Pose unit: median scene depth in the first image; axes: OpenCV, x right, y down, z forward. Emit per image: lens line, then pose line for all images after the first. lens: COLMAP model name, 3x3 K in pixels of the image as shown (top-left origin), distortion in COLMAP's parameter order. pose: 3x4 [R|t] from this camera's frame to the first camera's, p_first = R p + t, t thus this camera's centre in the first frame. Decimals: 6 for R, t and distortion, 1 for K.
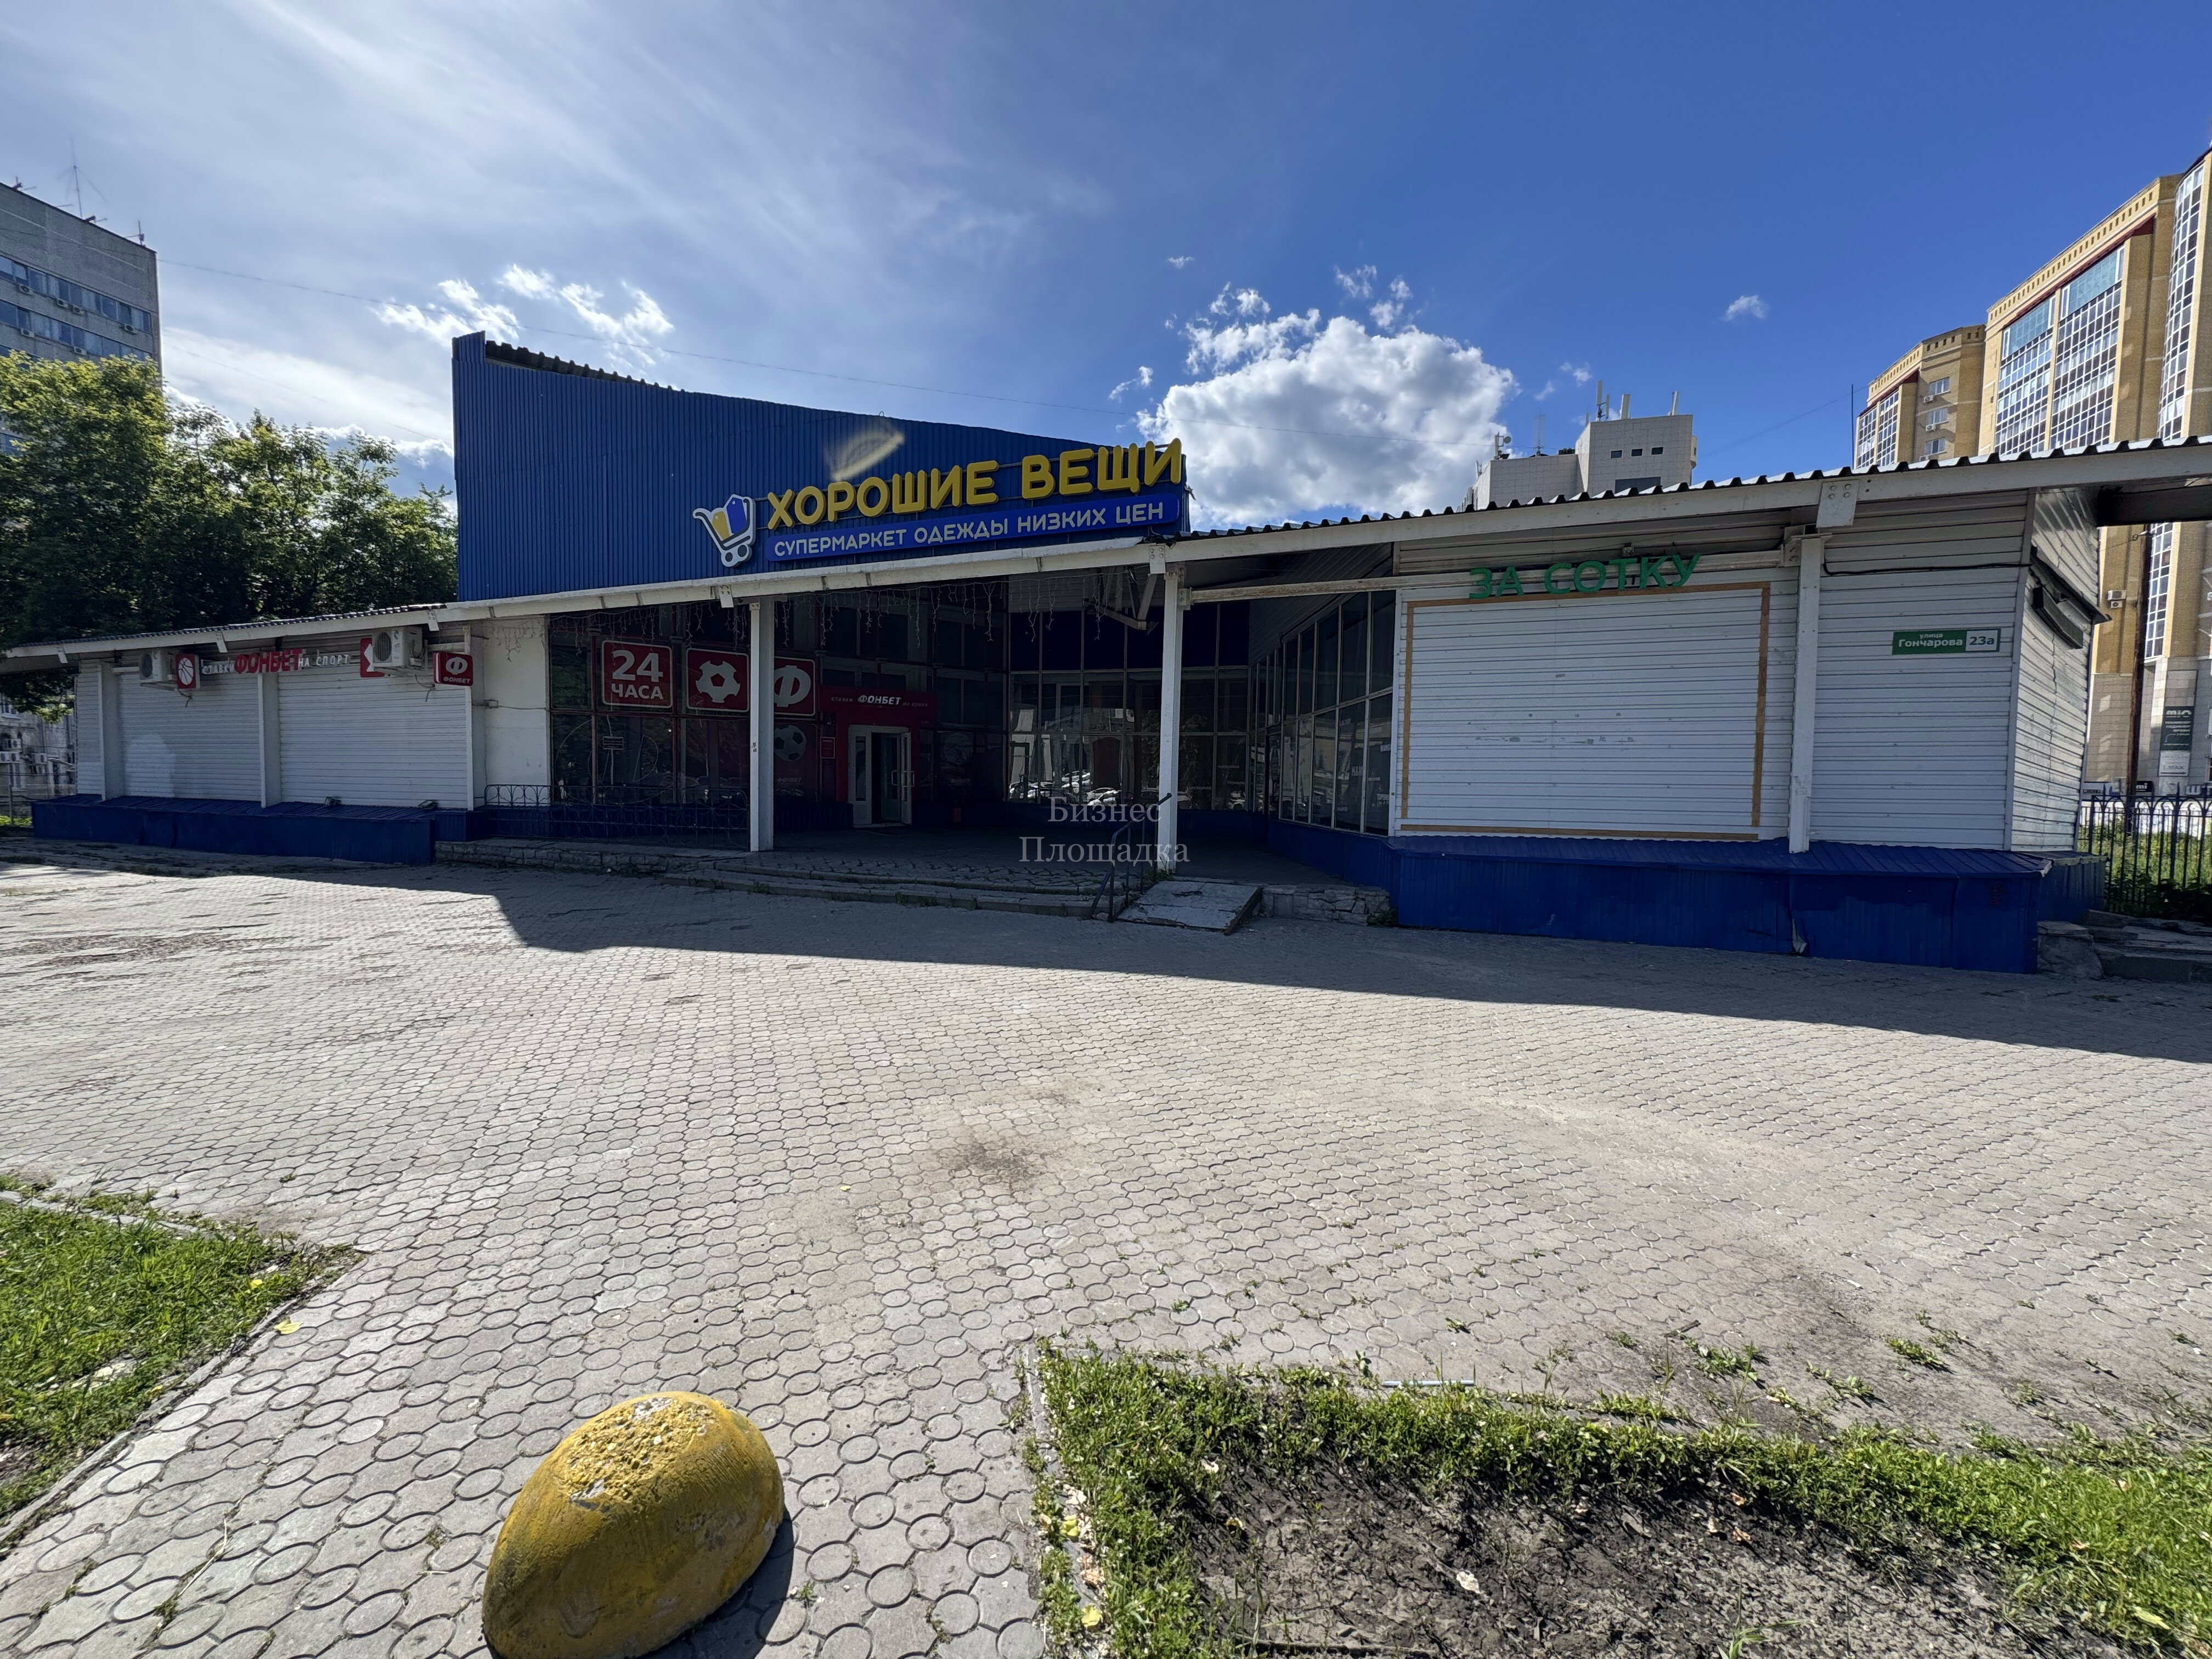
lens RADIAL K [[885.6, 0, 1103.1], [0, 885.6, 823.6], [0, 0, 1]] dist [0.002501, -0.000845]
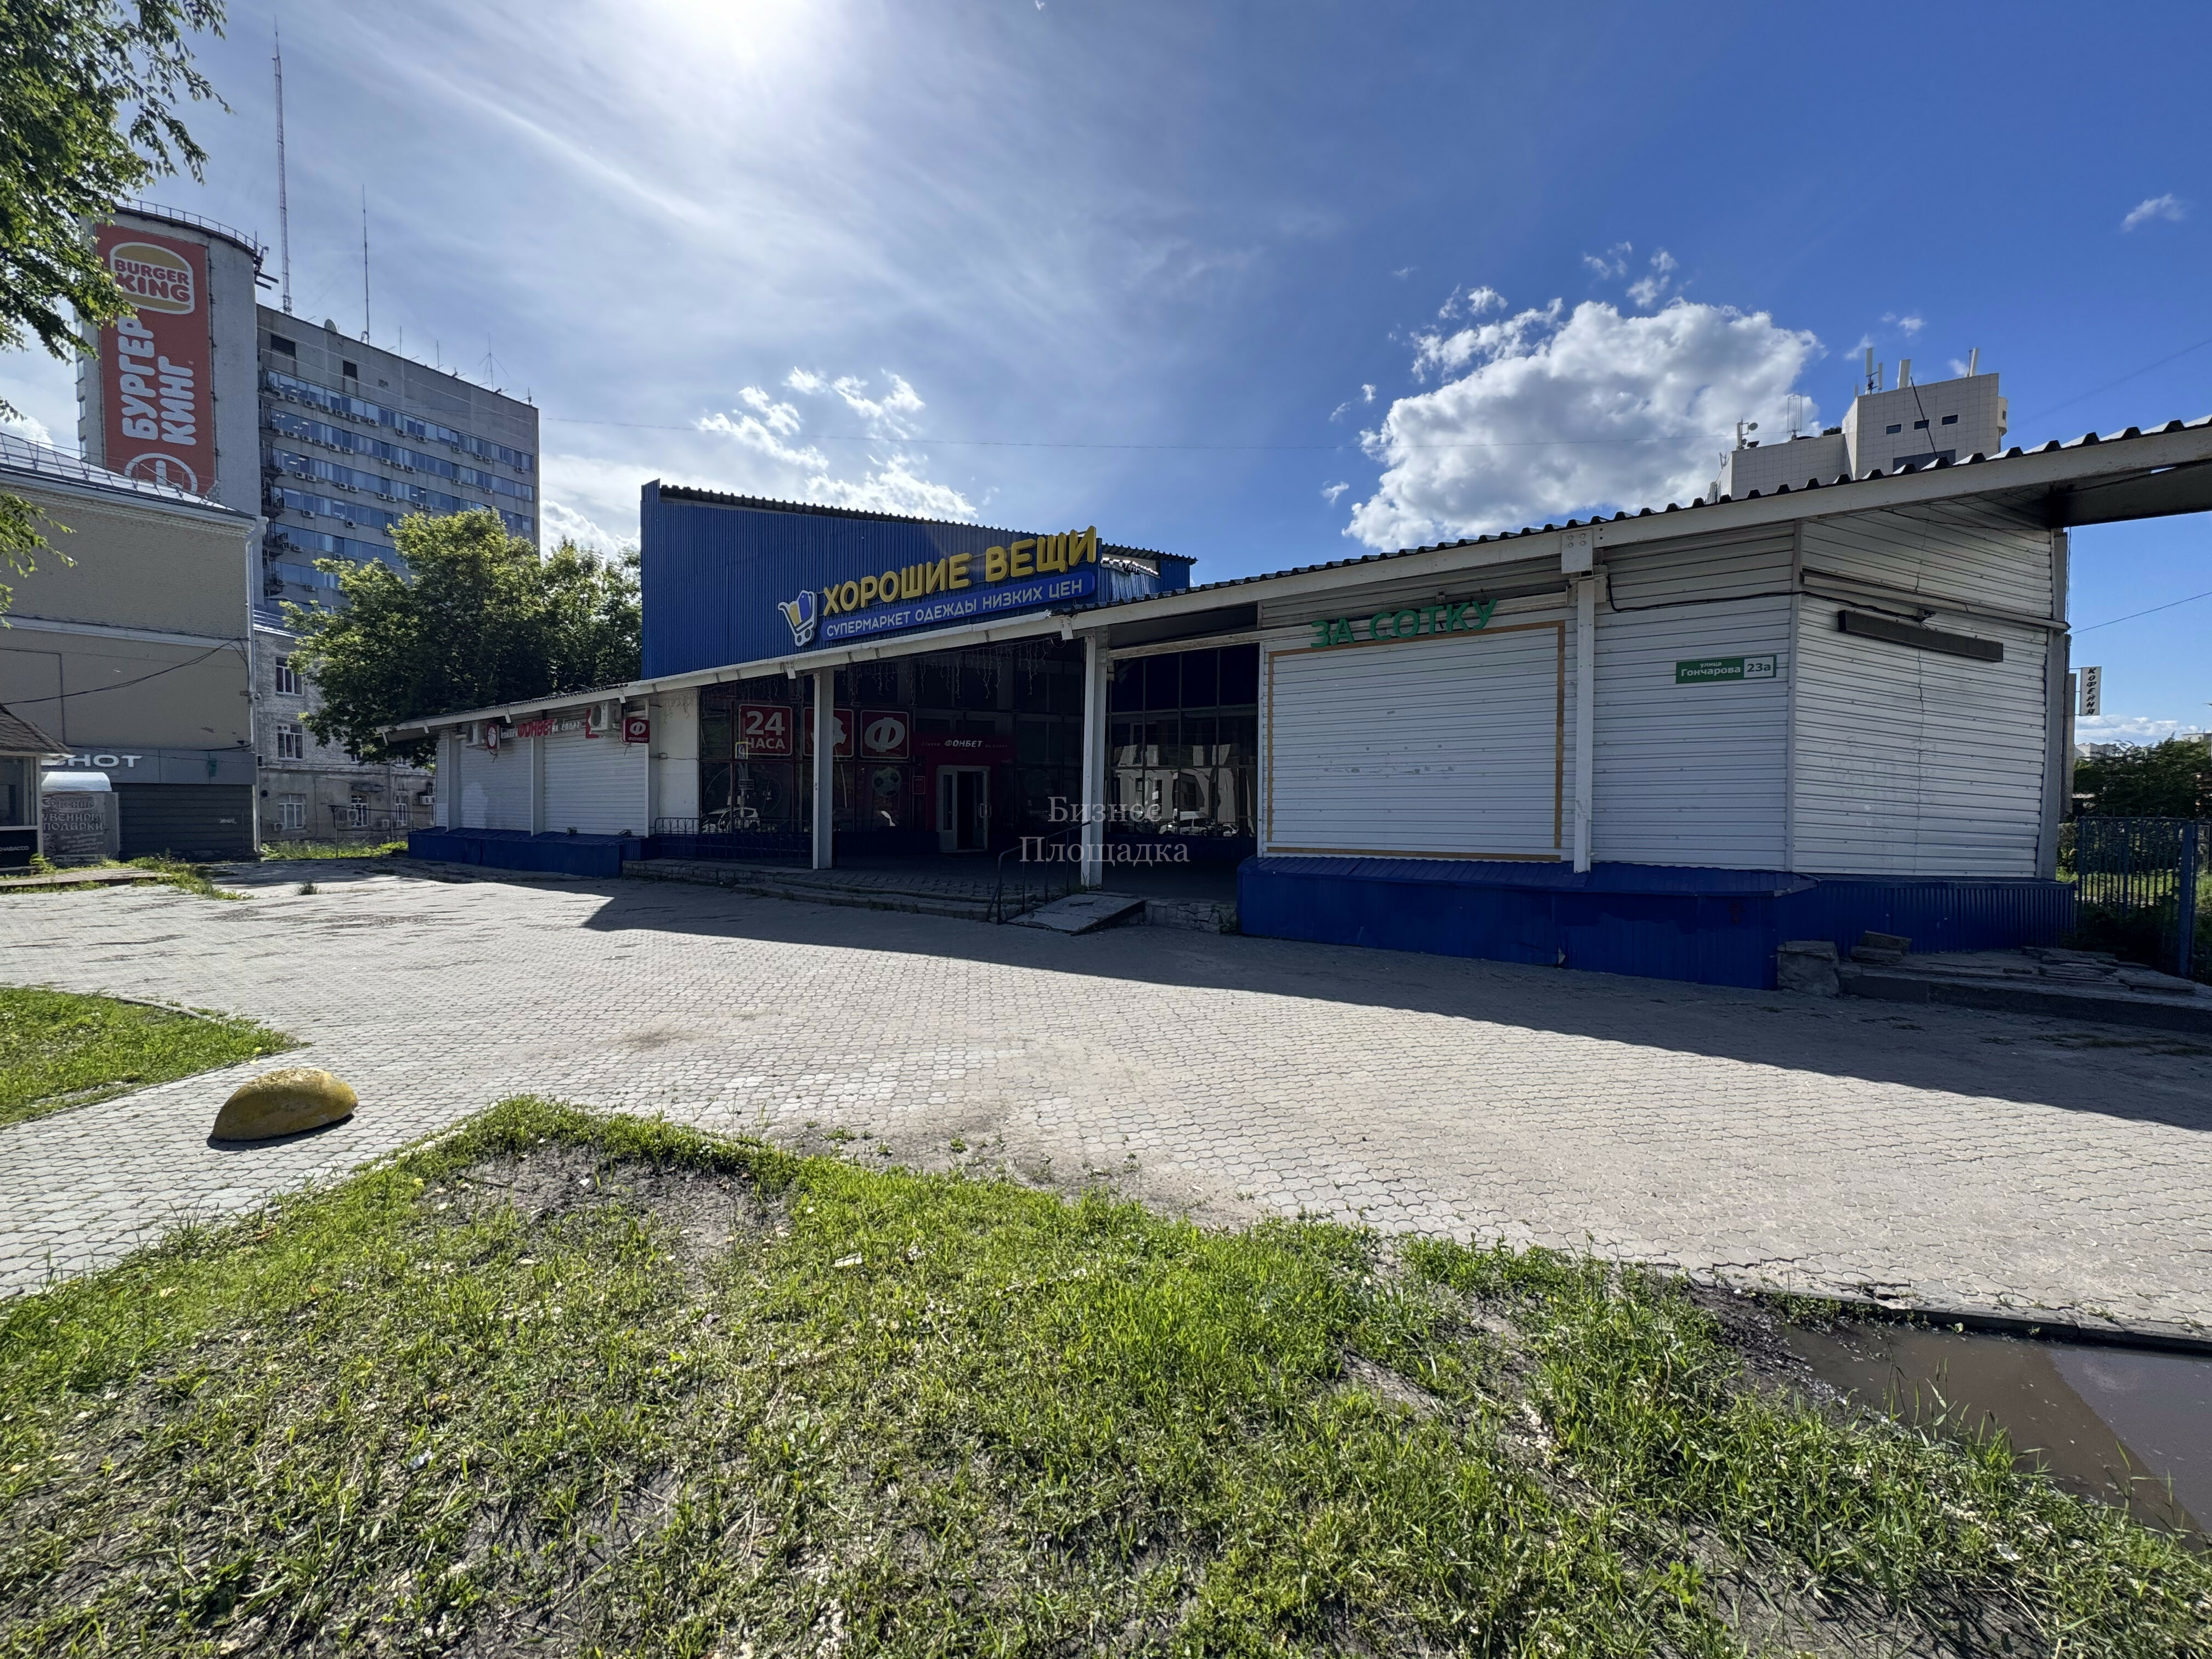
lens RADIAL K [[885.6, 0, 1097.5], [0, 885.6, 825.7], [0, 0, 1]] dist [0.002501, -0.000845]
pose [[0.966418, -0.004980, -0.256928, 0.344042], [-0.002976, 0.999528, -0.030564, 0.007548], [0.256959, 0.030302, 0.965947, -0.126022]]
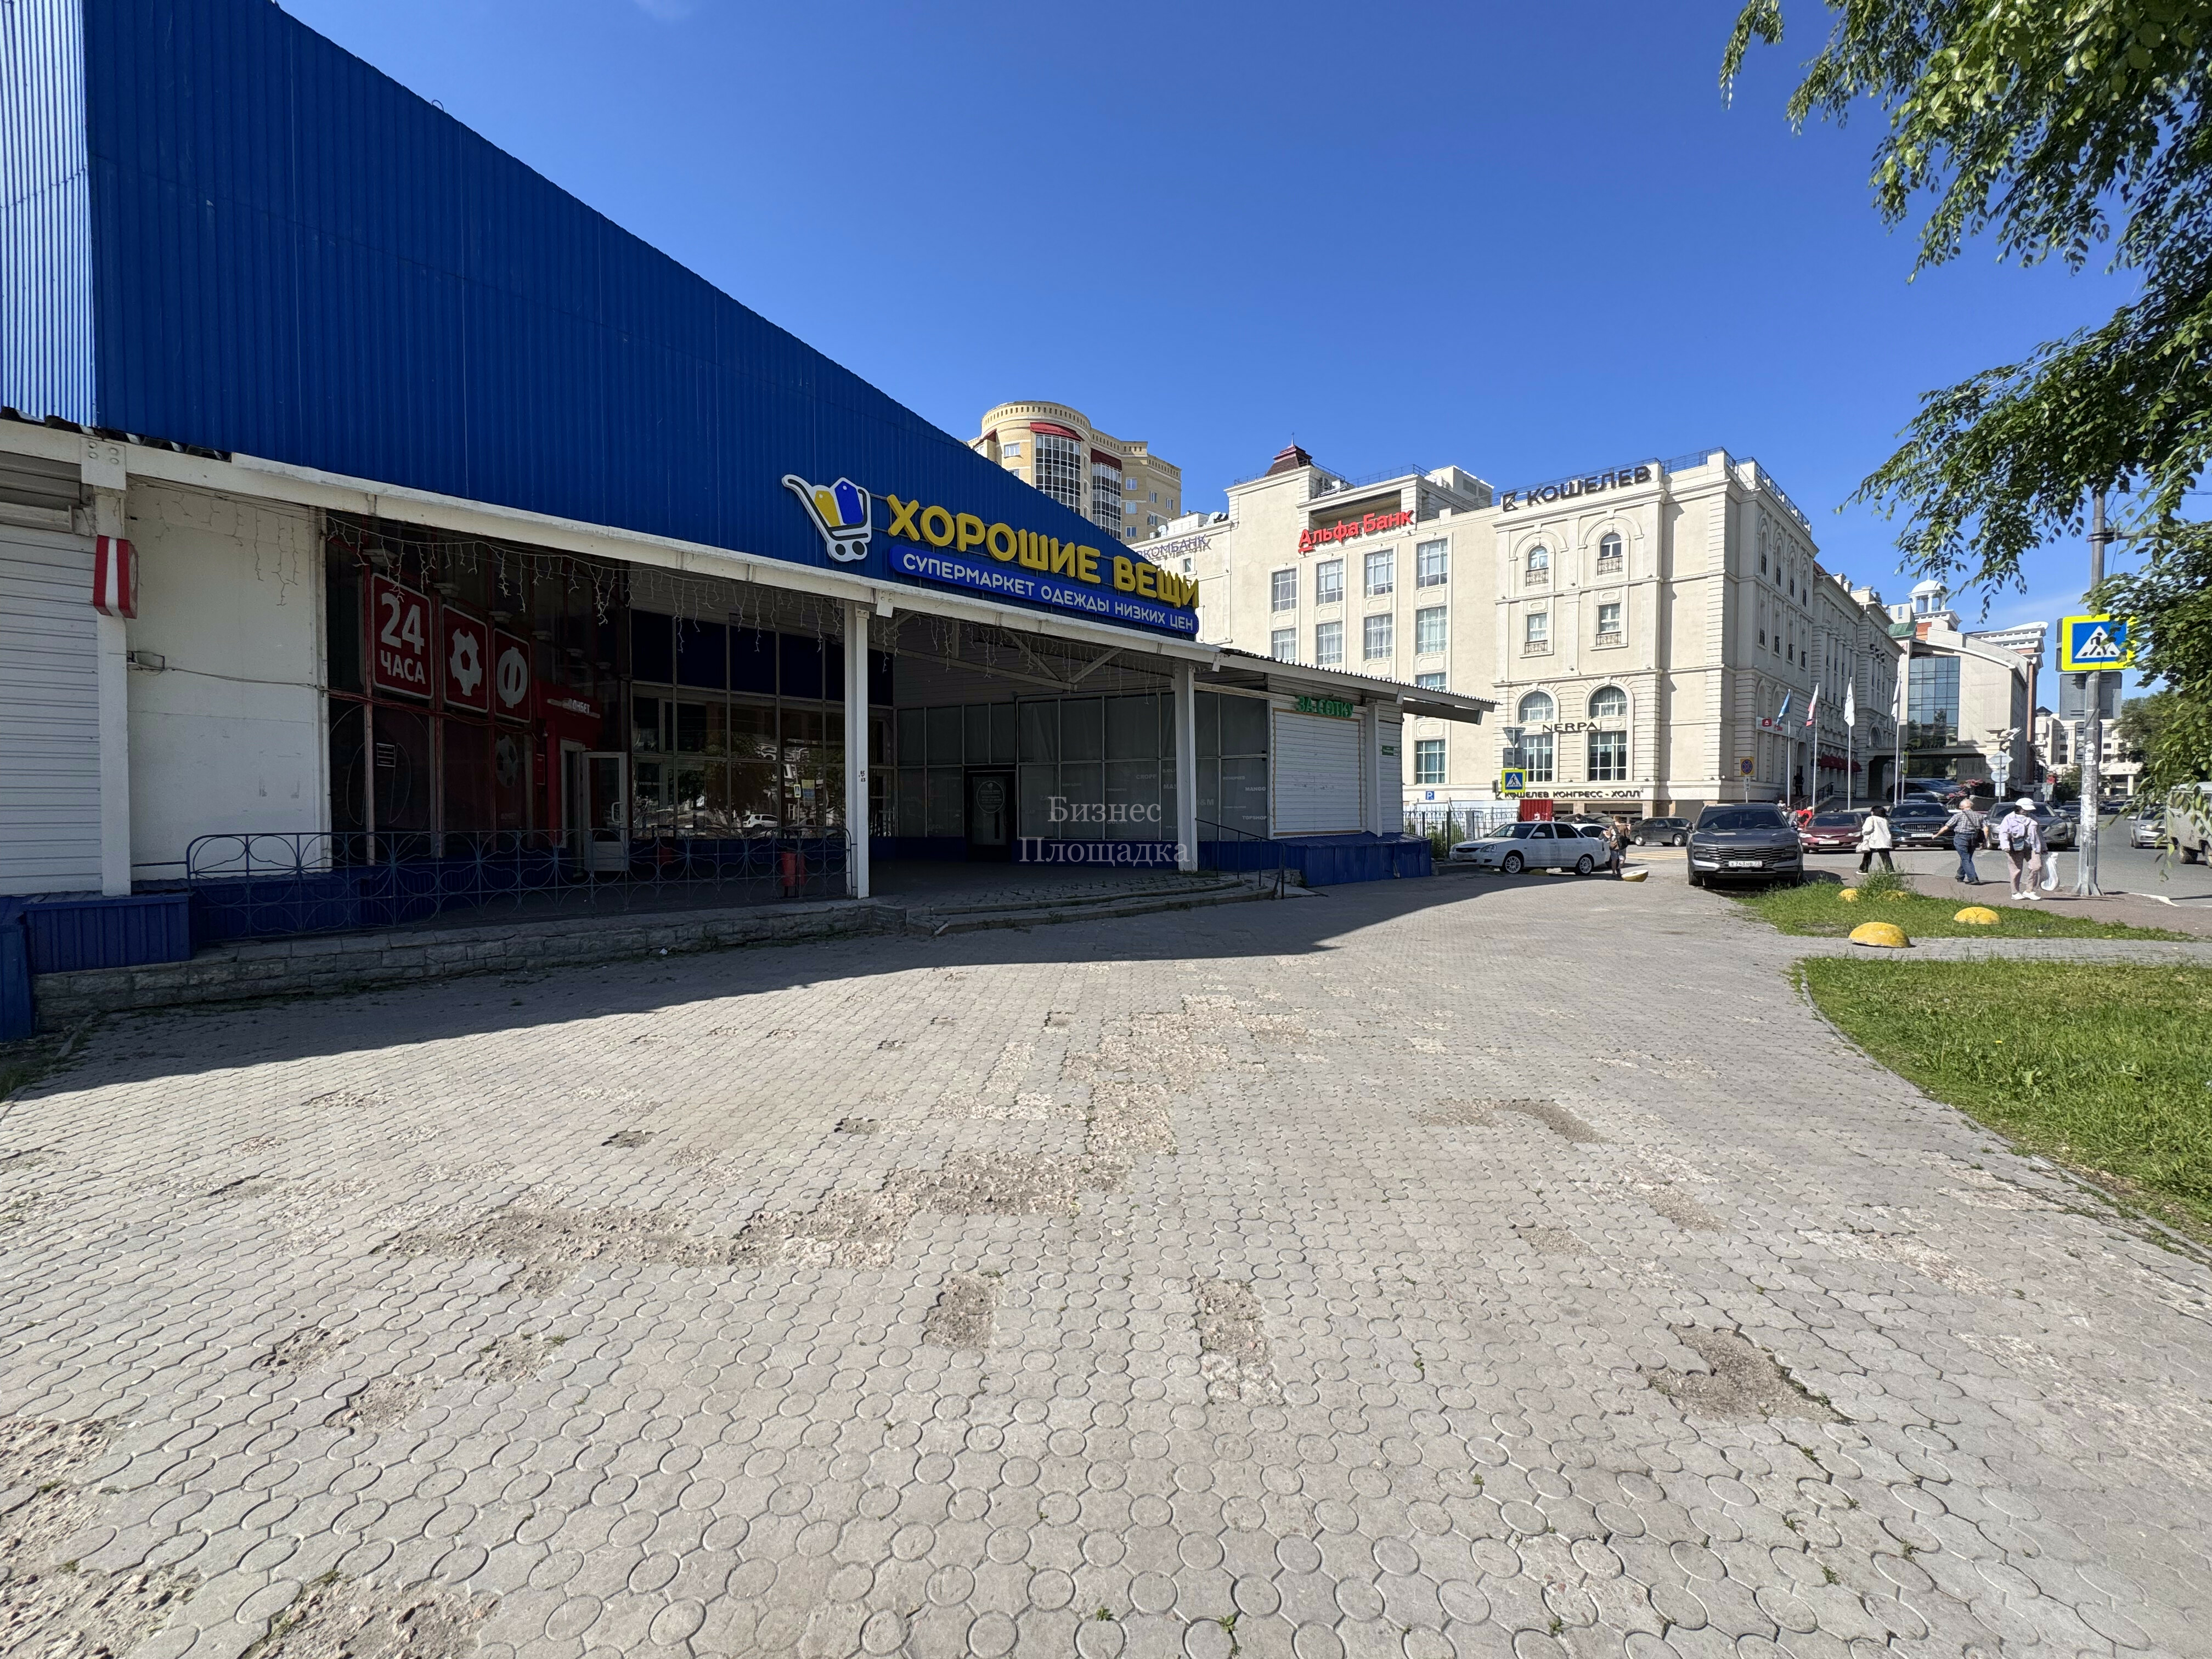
lens RADIAL K [[885.6, 0, 1096.5], [0, 885.6, 826.2], [0, 0, 1]] dist [0.002501, -0.000845]
pose [[0.426394, -0.028120, 0.904100, -1.161313], [0.051684, 0.998641, 0.006685, -0.034258], [-0.903060, 0.043877, 0.427268, 0.463487]]
